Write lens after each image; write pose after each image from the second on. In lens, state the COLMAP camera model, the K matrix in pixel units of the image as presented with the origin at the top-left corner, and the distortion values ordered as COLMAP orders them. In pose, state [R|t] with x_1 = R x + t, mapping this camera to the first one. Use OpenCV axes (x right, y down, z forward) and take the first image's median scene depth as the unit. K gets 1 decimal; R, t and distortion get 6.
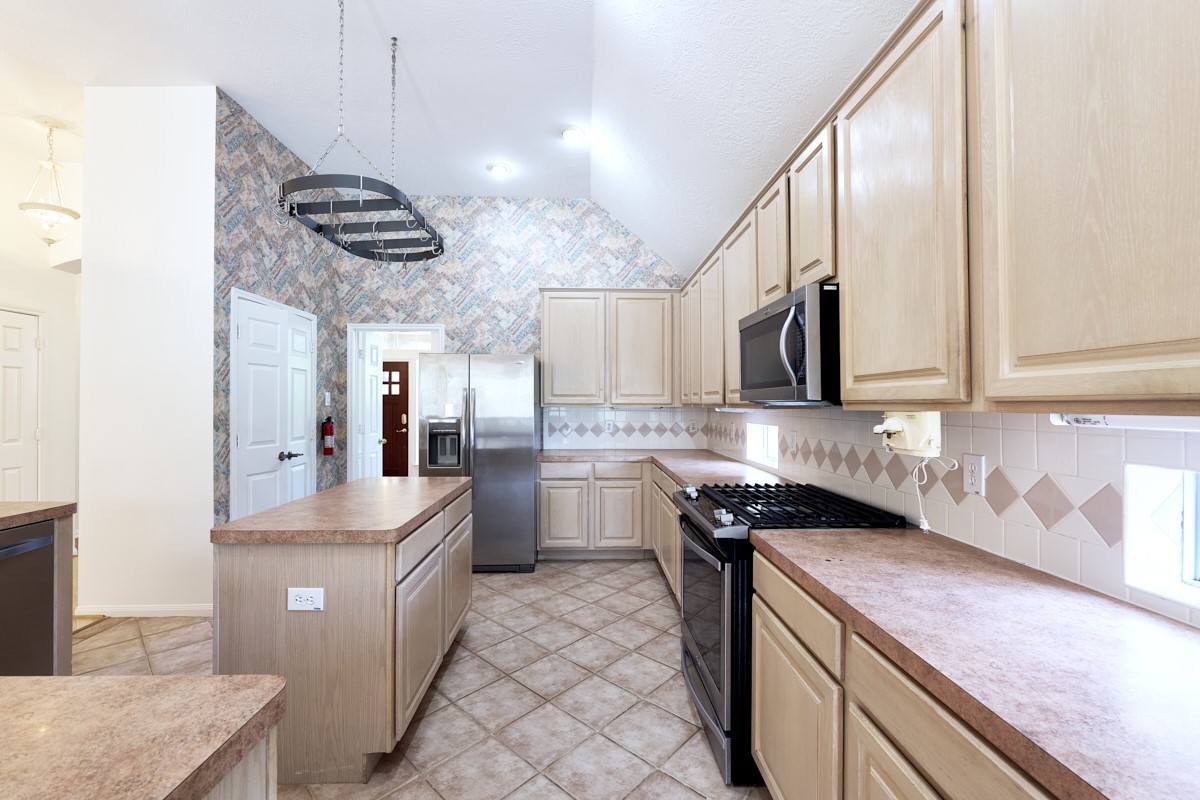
lens RADIAL K [[487.5, 0, 600.0], [0, 487.5, 400.0], [0, 0, 1]] dist [-0.008830, 0.000143]
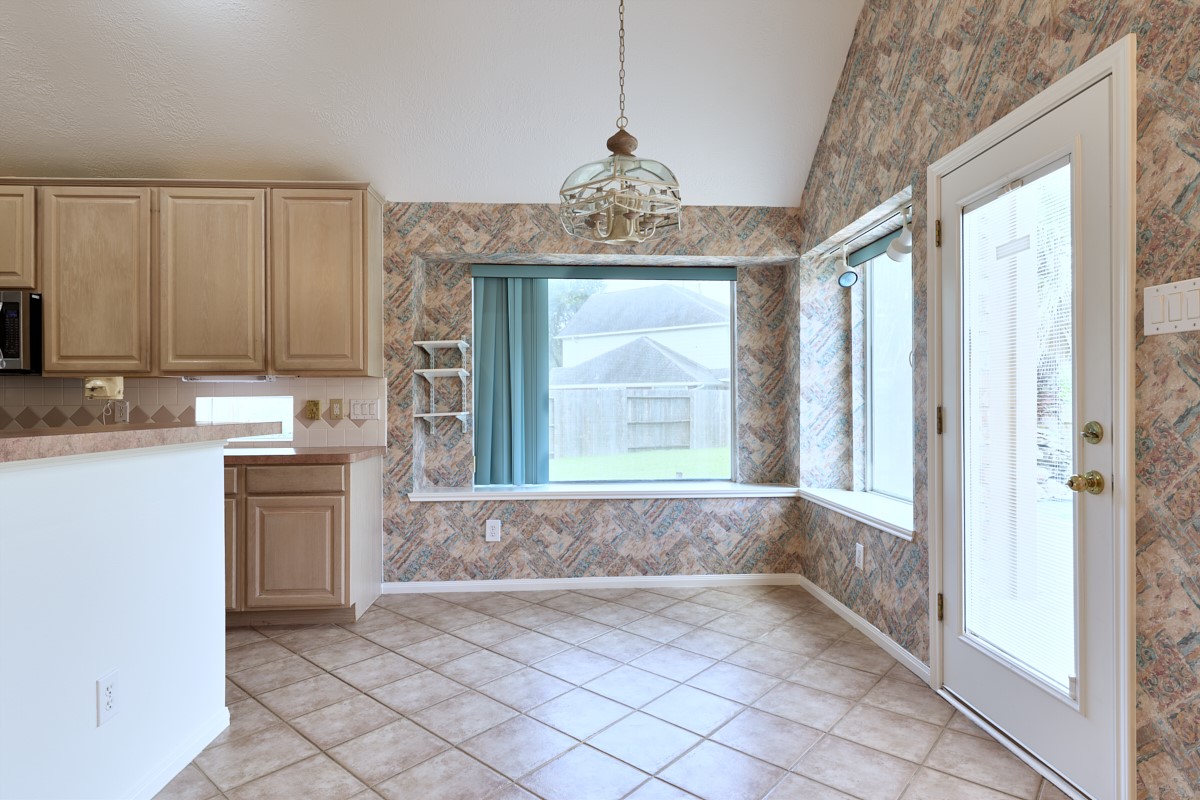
lens RADIAL K [[638.2, 0, 600.0], [0, 638.2, 400.0], [0, 0, 1]] dist [0.001858, 0.000334]
pose [[-0.019175, 0.002997, 0.999812, -1.338755], [-0.003510, 0.999989, -0.003065, 0.080445], [-0.999810, -0.003569, -0.019164, -0.630571]]
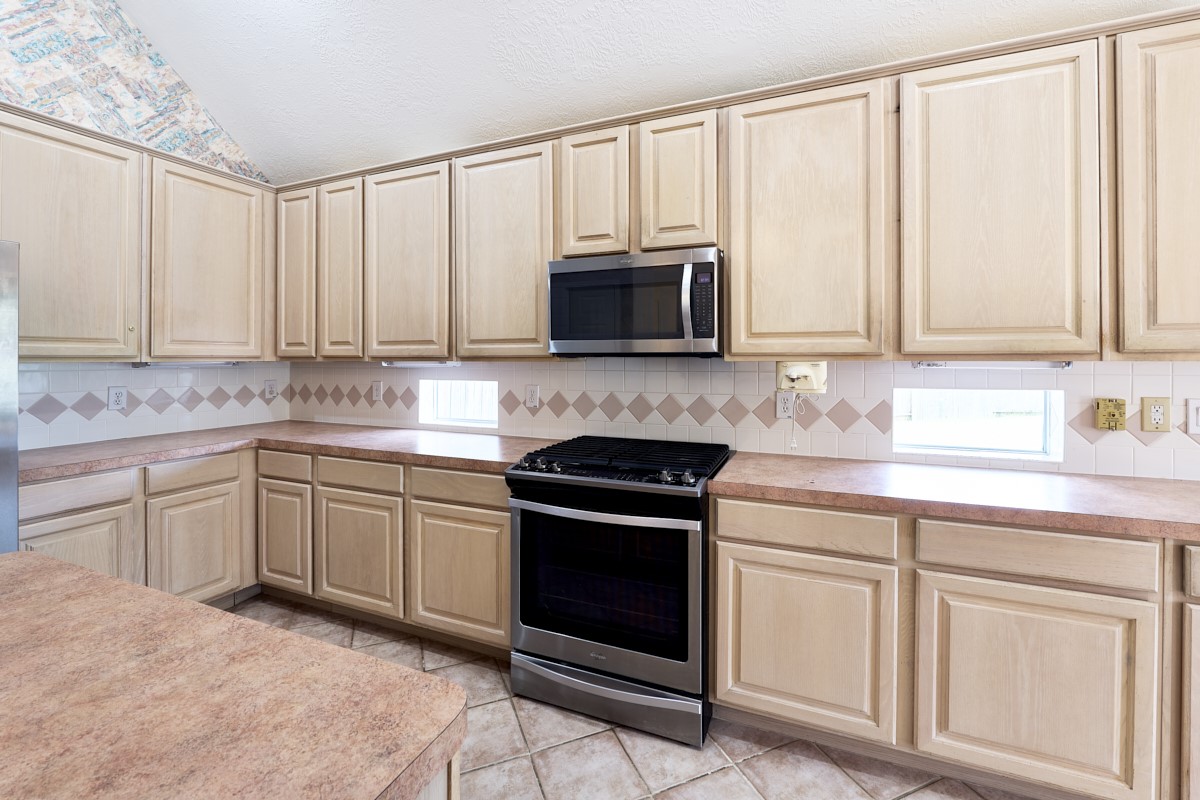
lens RADIAL K [[507.7, 0, 600.7], [0, 507.7, 356.8], [0, 0, 1]] dist [-0.010245, 0.000429]
pose [[0.421316, 0.001097, 0.906913, -0.621736], [-0.006592, 0.999977, 0.001852, 0.008244], [-0.906890, -0.006759, 0.421314, 0.640189]]
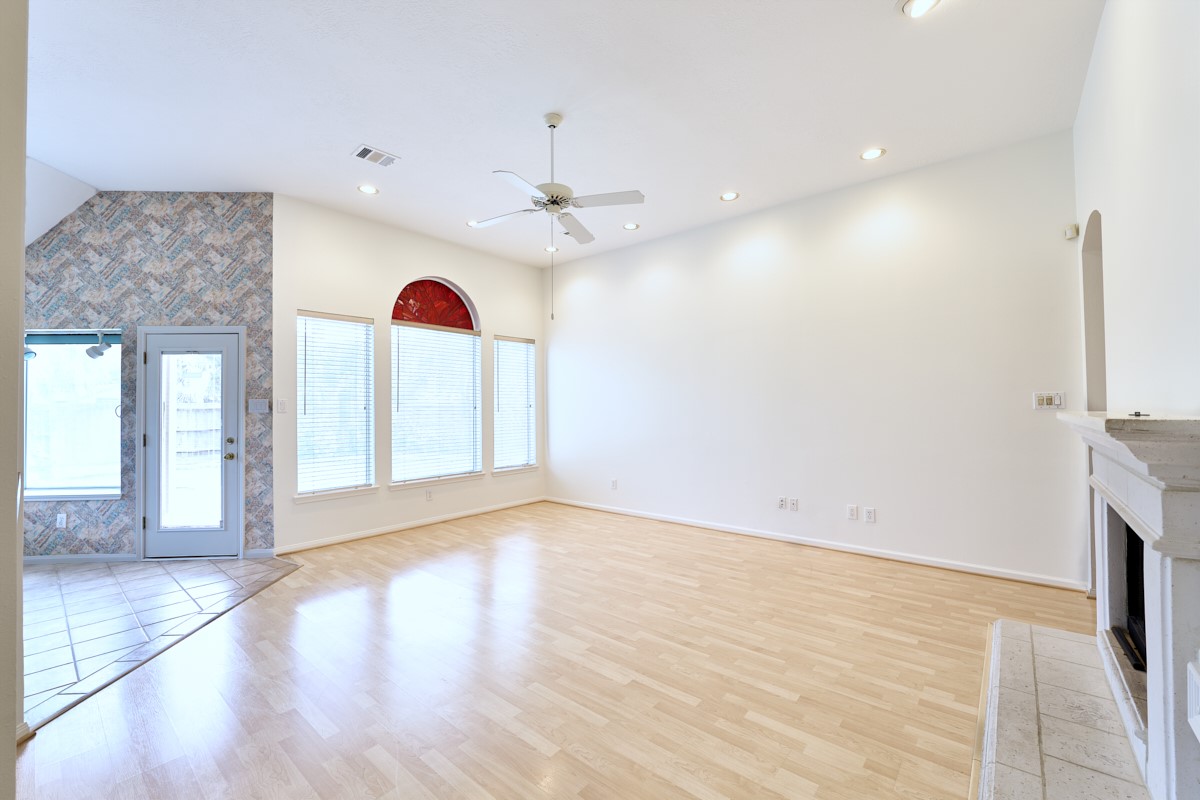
lens RADIAL K [[487.5, 0, 600.0], [0, 487.5, 400.0], [0, 0, 1]] dist [-0.008830, 0.000143]
pose [[-0.998836, 0.006863, -0.047753, -2.026304], [0.007986, 0.999695, -0.023366, 0.000527], [0.047578, -0.023720, -0.998586, 0.937135]]
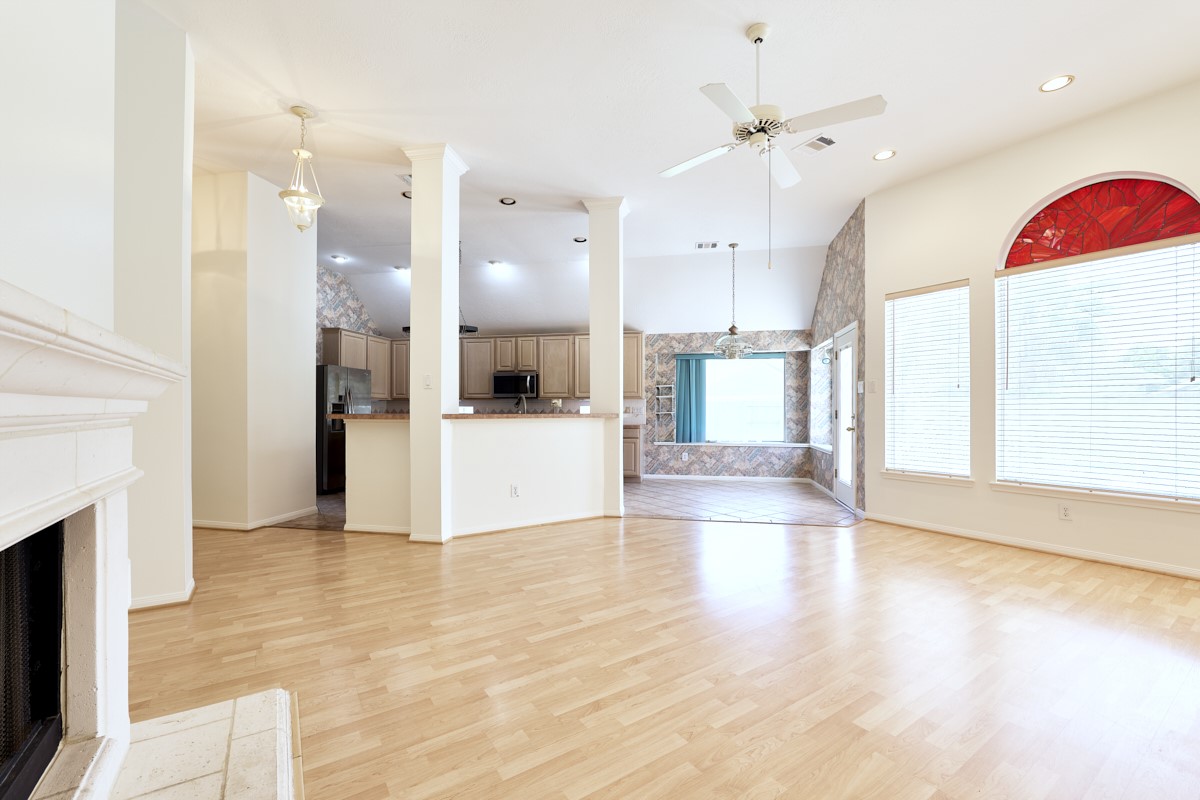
lens RADIAL K [[495.1, 0, 602.3], [0, 495.1, 408.2], [0, 0, 1]] dist [-0.008459, 0.000052]
pose [[0.231555, 0.001412, 0.972821, -3.438916], [-0.008596, 0.999963, 0.000595, 0.085509], [-0.972784, -0.008500, 0.231559, -0.616655]]
